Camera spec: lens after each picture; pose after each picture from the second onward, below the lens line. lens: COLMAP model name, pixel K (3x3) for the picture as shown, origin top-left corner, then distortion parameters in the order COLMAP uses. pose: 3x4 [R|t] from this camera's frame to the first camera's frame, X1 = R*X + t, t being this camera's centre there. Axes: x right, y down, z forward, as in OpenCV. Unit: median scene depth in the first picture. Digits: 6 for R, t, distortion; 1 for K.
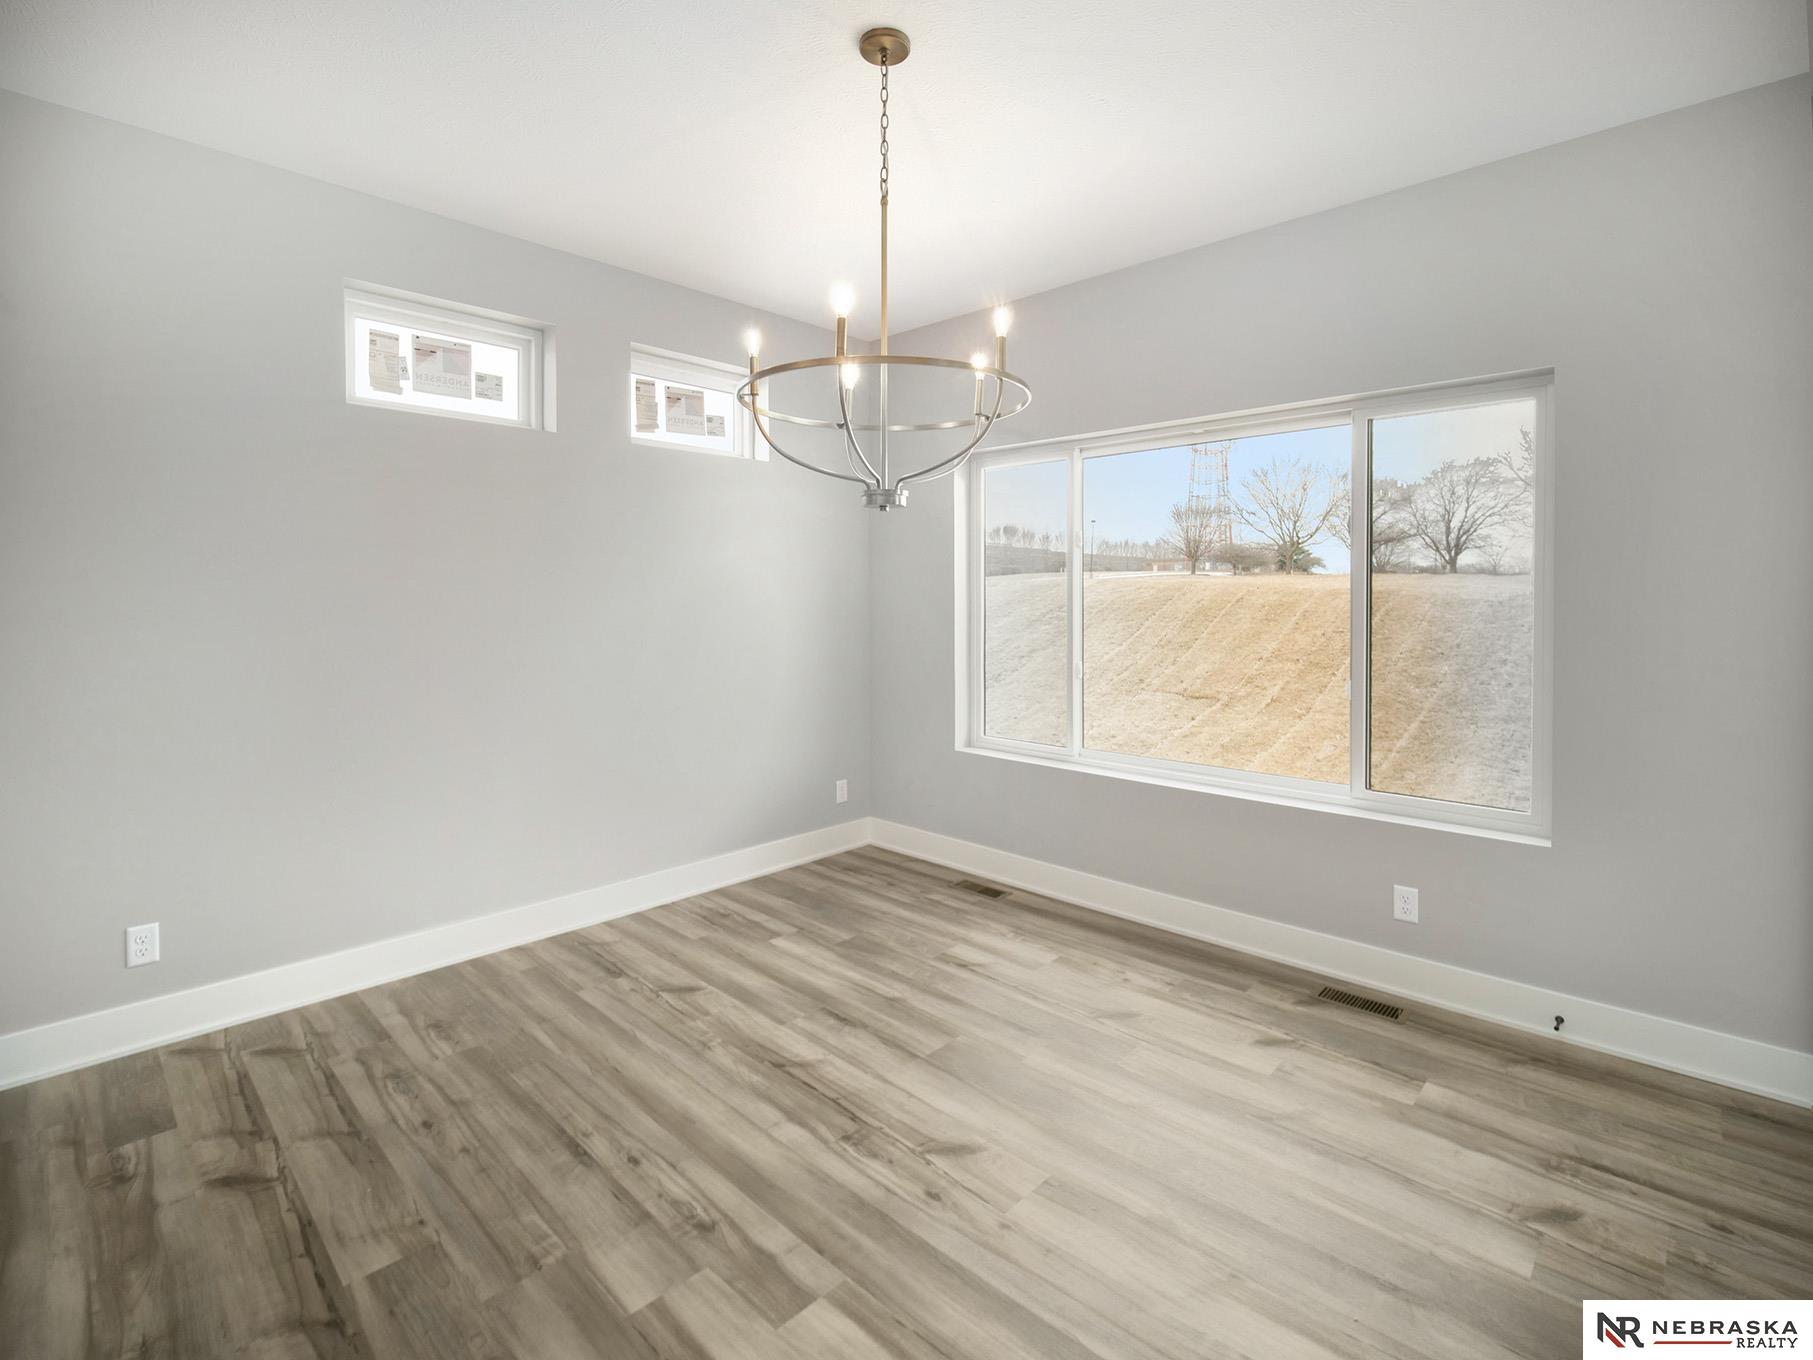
lens RADIAL K [[842.5, 0, 876.9], [0, 842.5, 604.1], [0, 0, 1]] dist [0.000946, 0.001393]
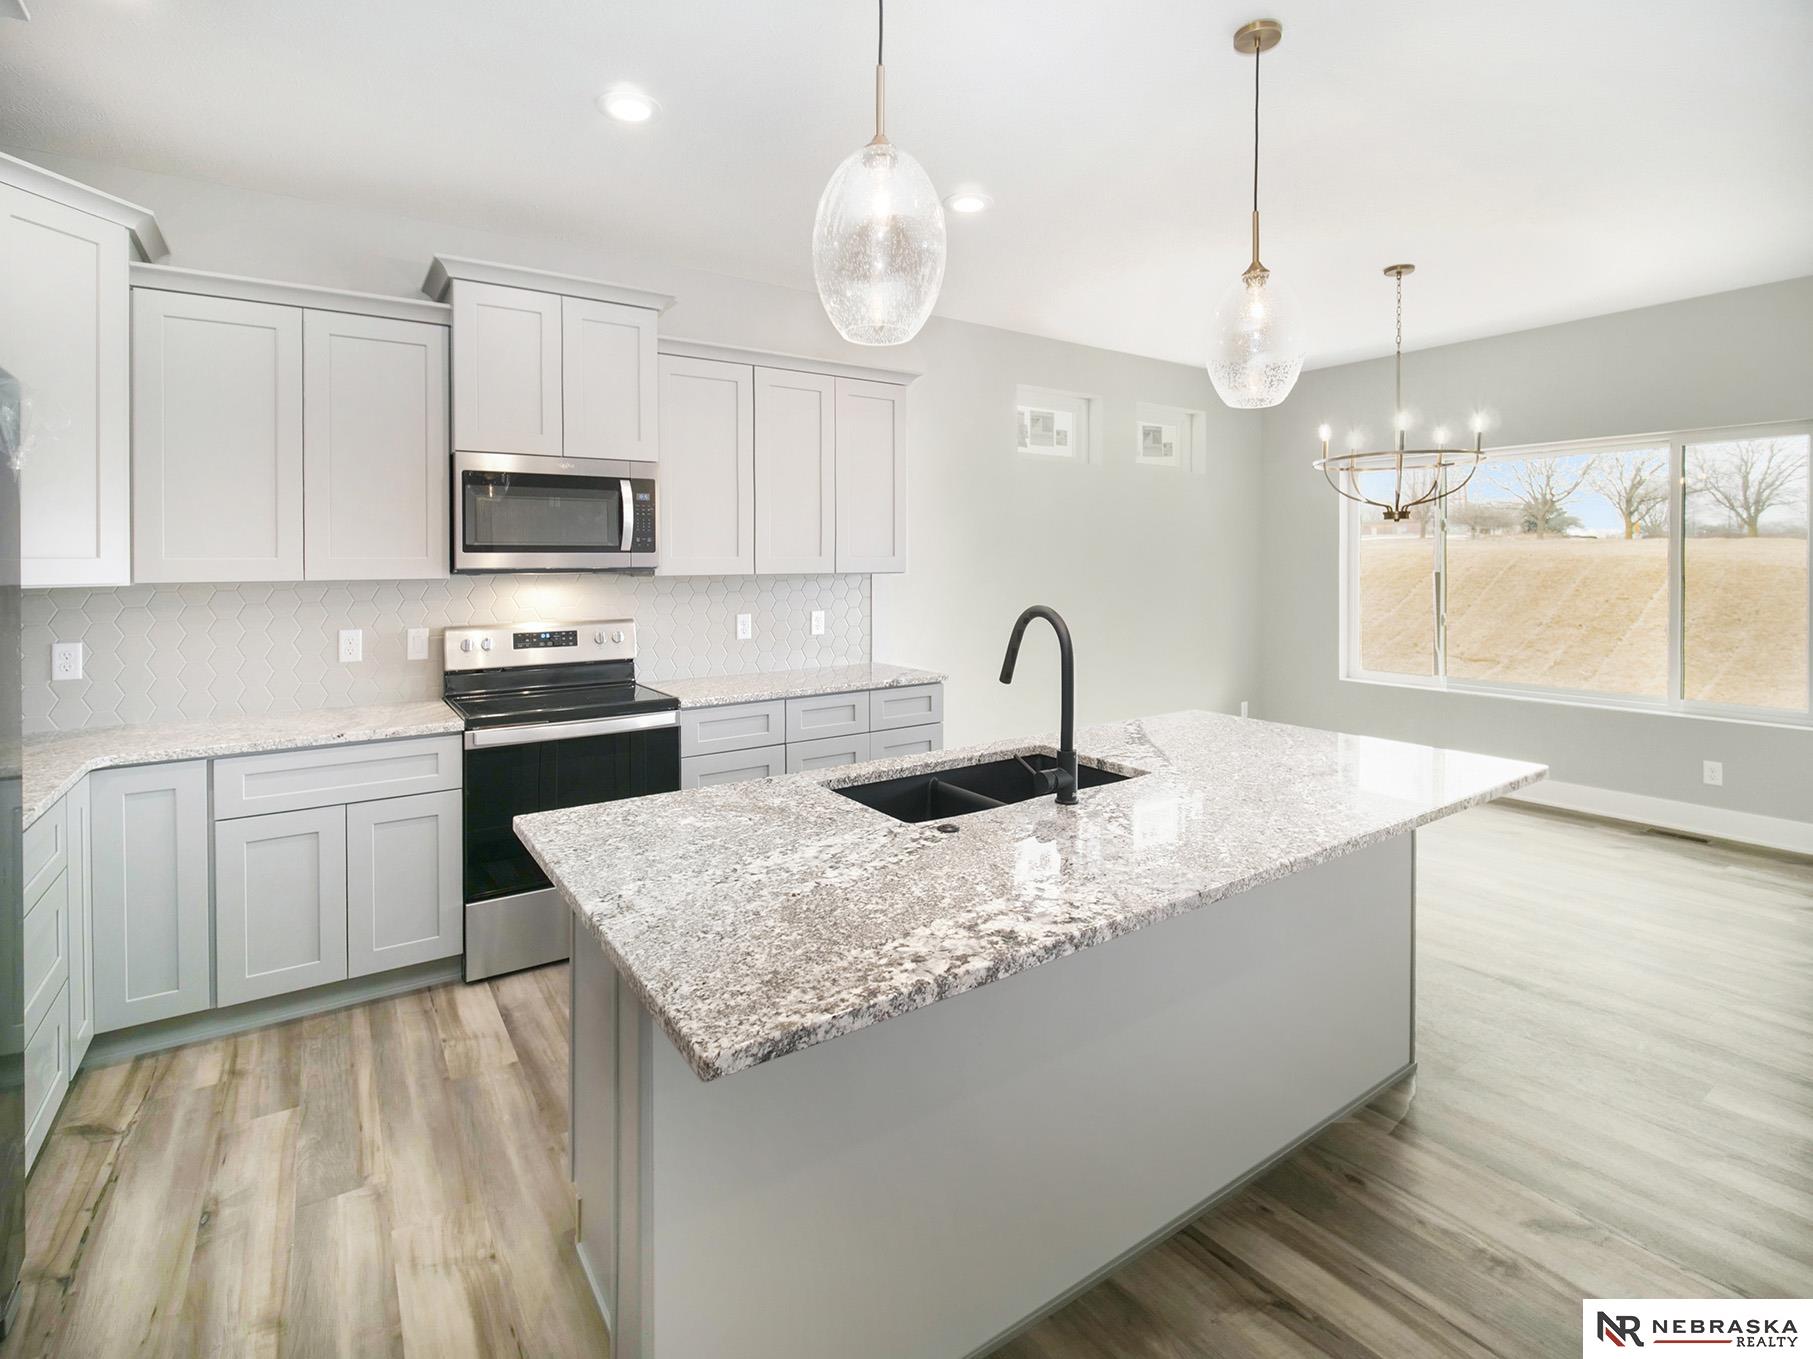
lens RADIAL K [[885.5, 0, 930.8], [0, 885.5, 570.2], [0, 0, 1]] dist [0.014190, -0.000086]
pose [[0.989795, -0.002586, -0.142474, -0.669771], [0.002313, 0.999995, -0.002083, -0.006410], [0.142479, 0.001732, 0.989796, -0.995585]]
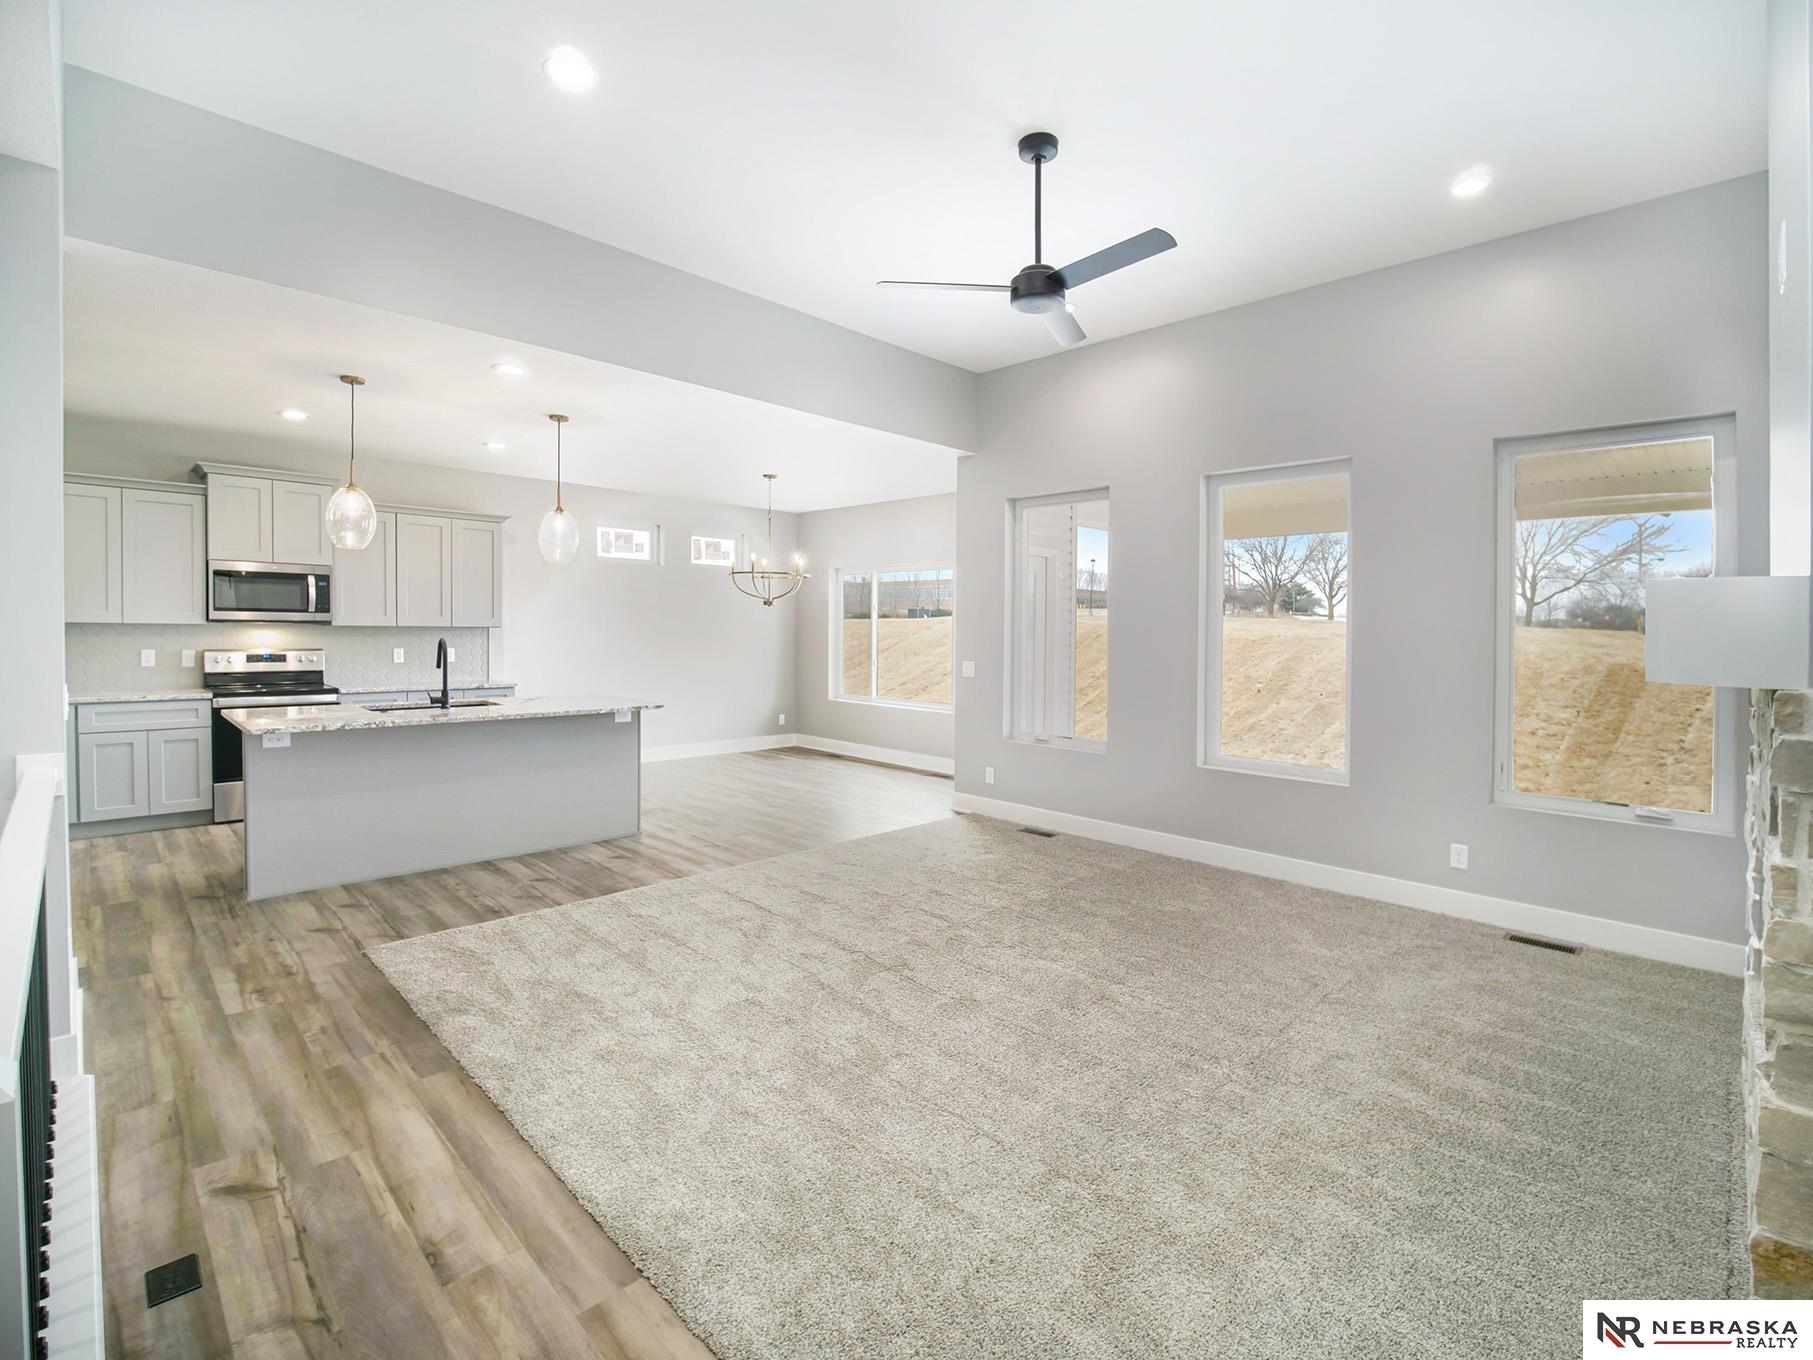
lens RADIAL K [[842.5, 0, 915.4], [0, 842.5, 656.6], [0, 0, 1]] dist [0.000946, 0.001393]
pose [[0.999220, 0.019958, 0.034063, 0.447229], [-0.020818, 0.999469, 0.025085, -0.008322], [-0.033544, -0.025775, 0.999105, -2.351757]]
